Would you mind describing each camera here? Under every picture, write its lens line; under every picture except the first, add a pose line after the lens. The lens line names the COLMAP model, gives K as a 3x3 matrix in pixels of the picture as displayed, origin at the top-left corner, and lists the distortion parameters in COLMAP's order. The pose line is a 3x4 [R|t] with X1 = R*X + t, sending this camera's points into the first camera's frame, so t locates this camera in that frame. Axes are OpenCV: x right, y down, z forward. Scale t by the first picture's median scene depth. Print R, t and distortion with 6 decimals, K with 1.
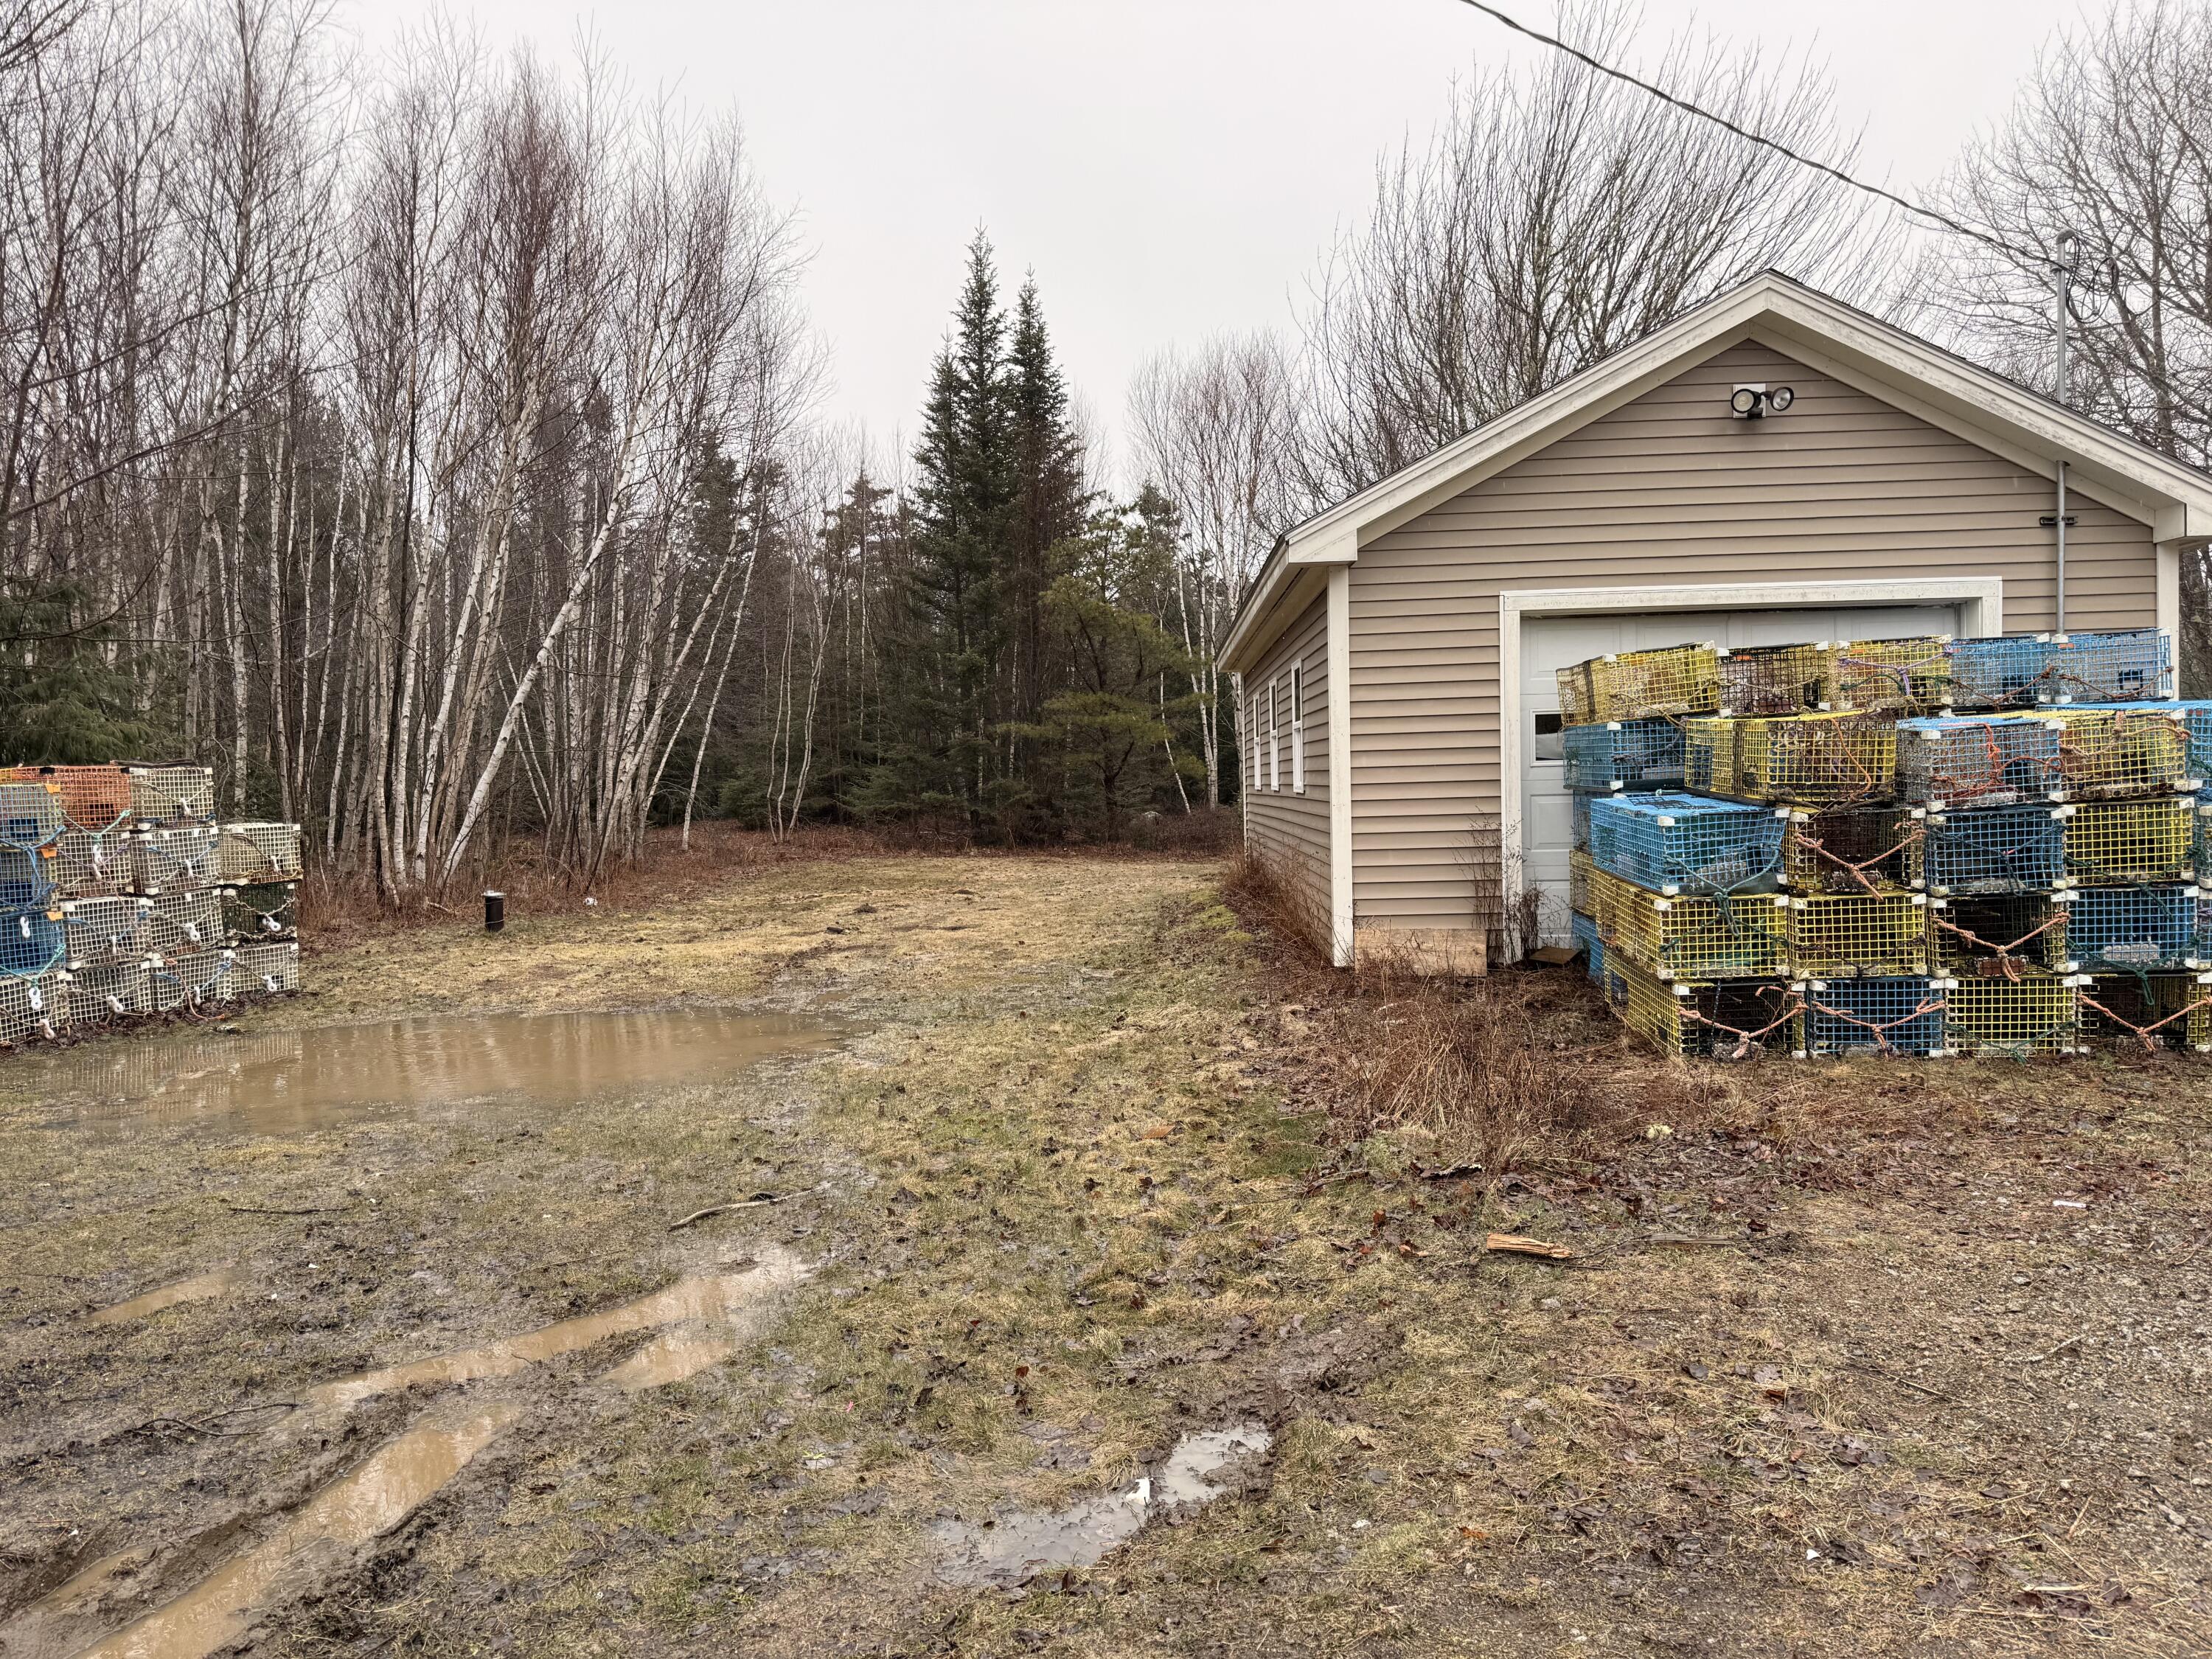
lens RADIAL K [[1555.5, 0, 1105.7], [0, 1555.5, 826.5], [0, 0, 1]] dist [0.037578, -0.037570]
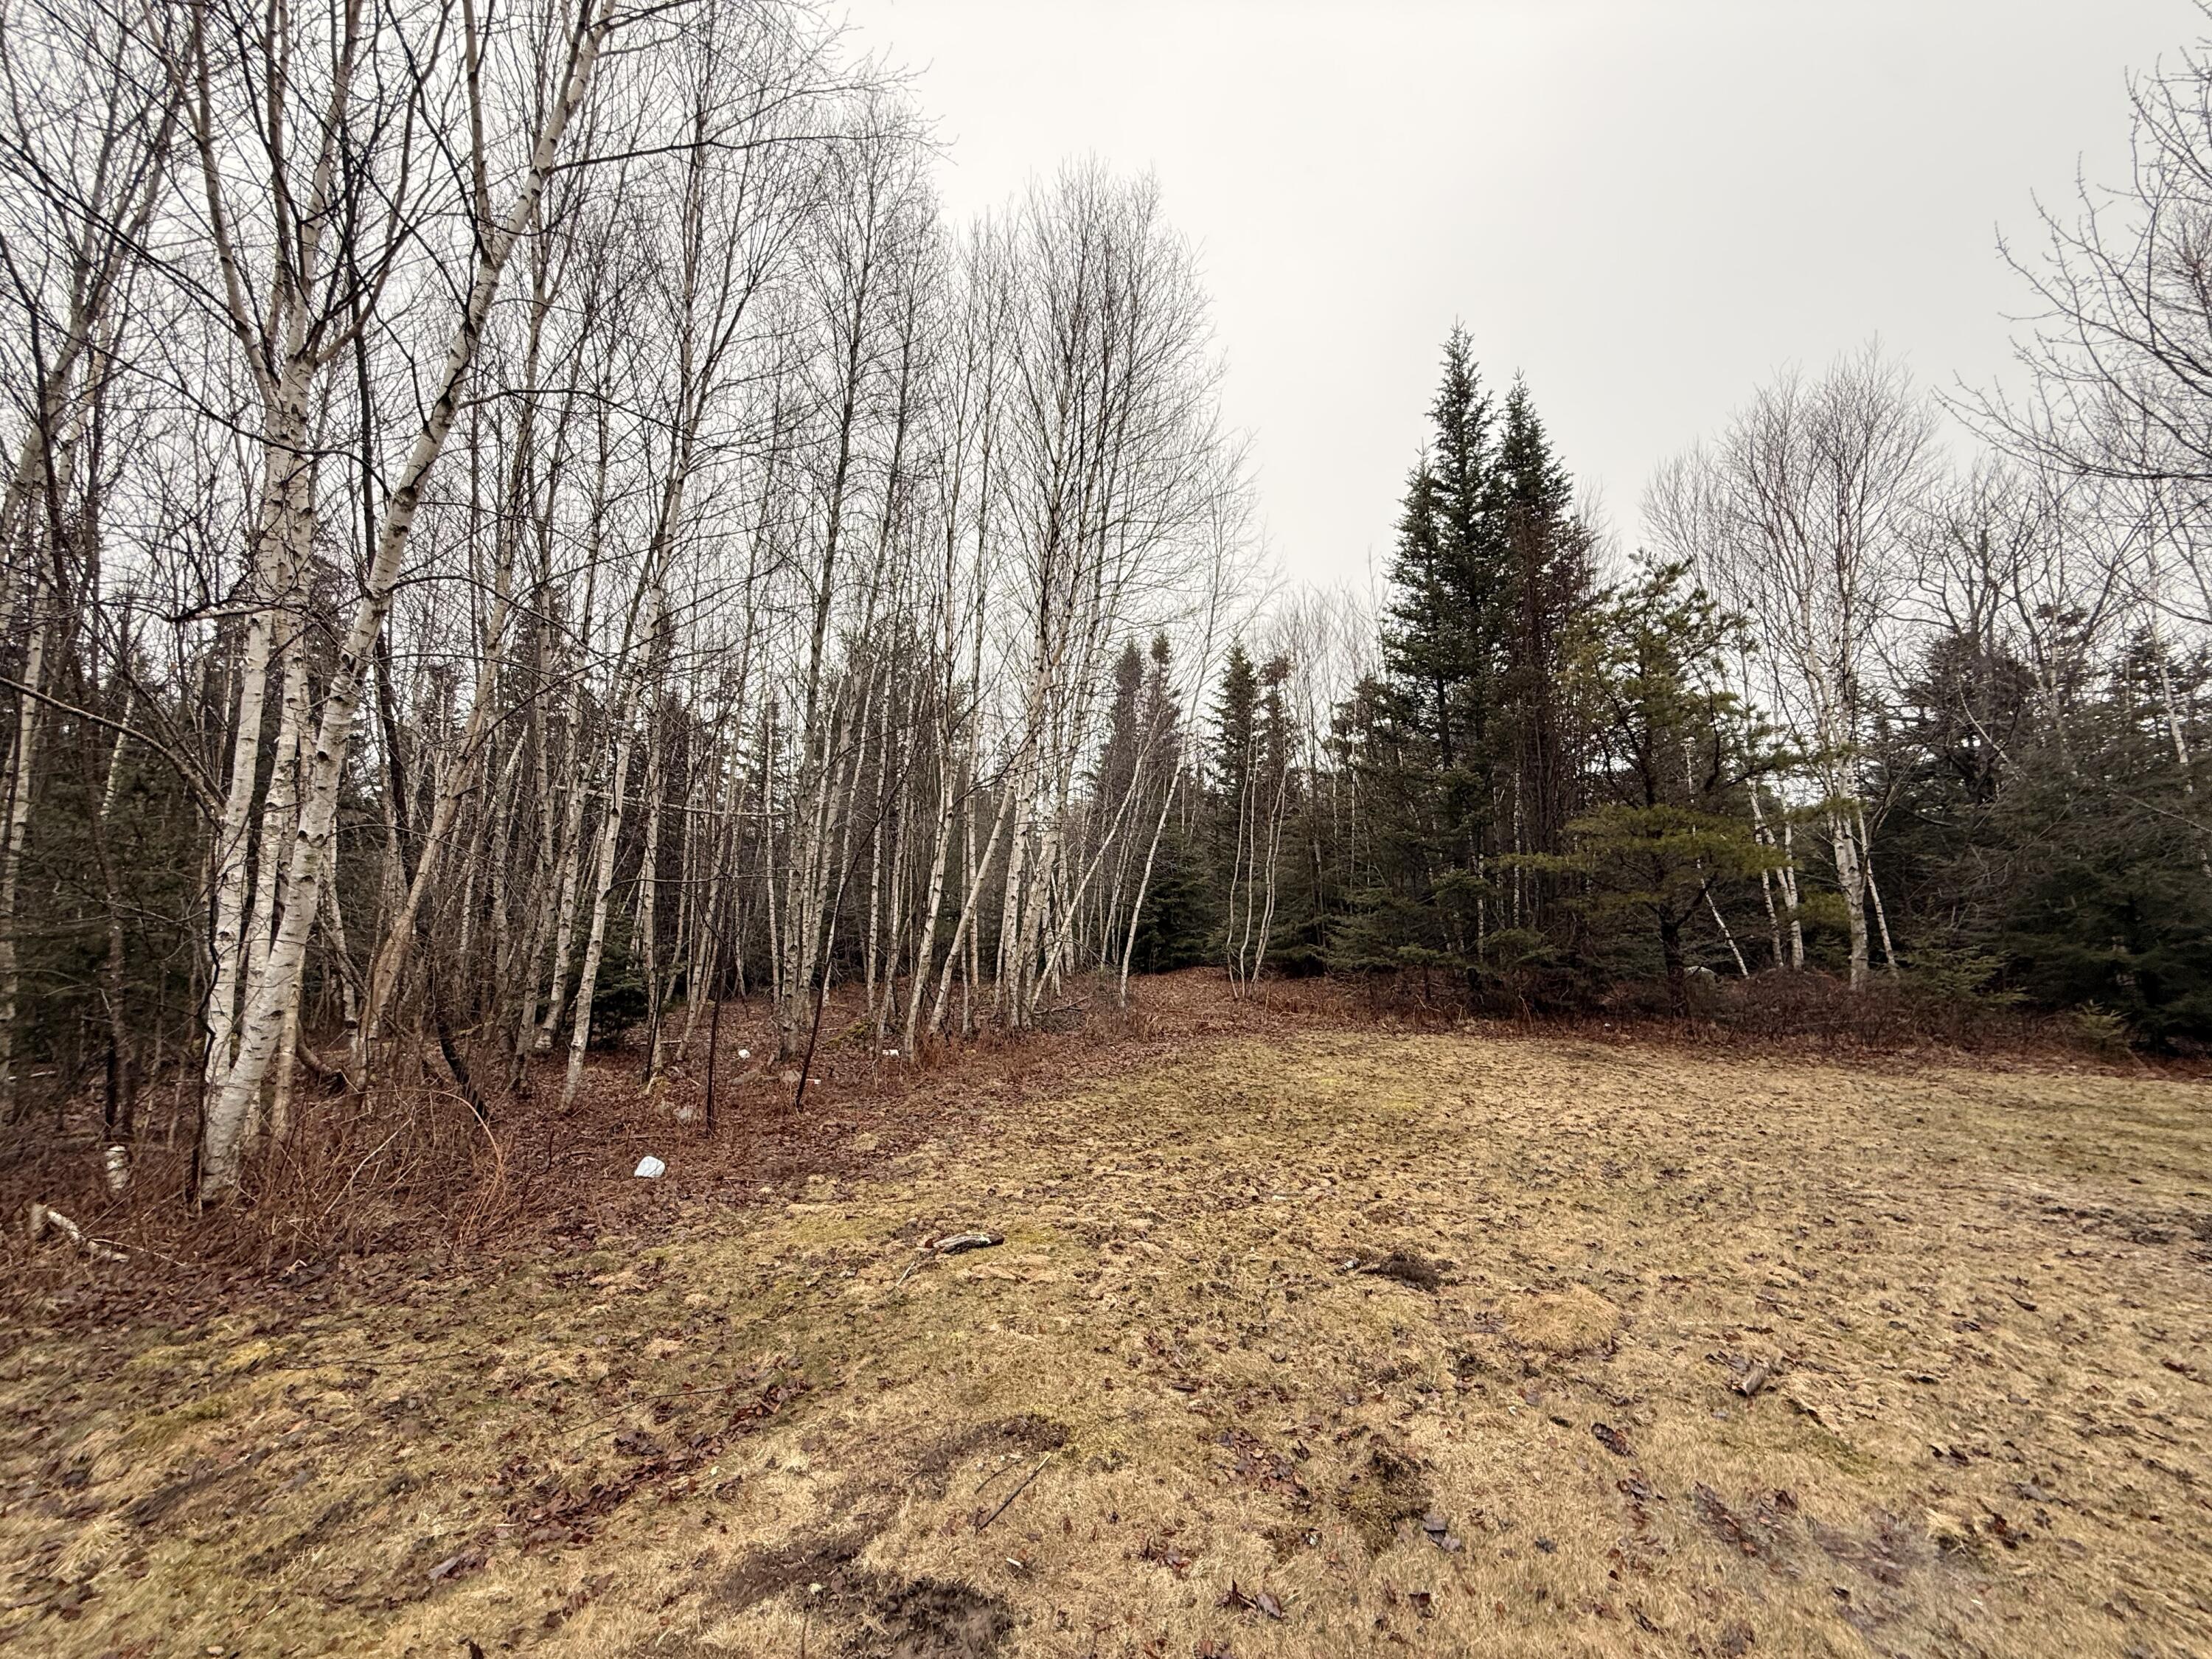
lens RADIAL K [[875.9, 0, 1101.0], [0, 875.9, 836.9], [0, 0, 1]] dist [-0.000702, 0.000492]
pose [[0.878925, -0.045270, -0.474806, -0.033305], [-0.017991, 0.991630, -0.127851, -0.015738], [0.476620, 0.120913, 0.870755, 0.486345]]
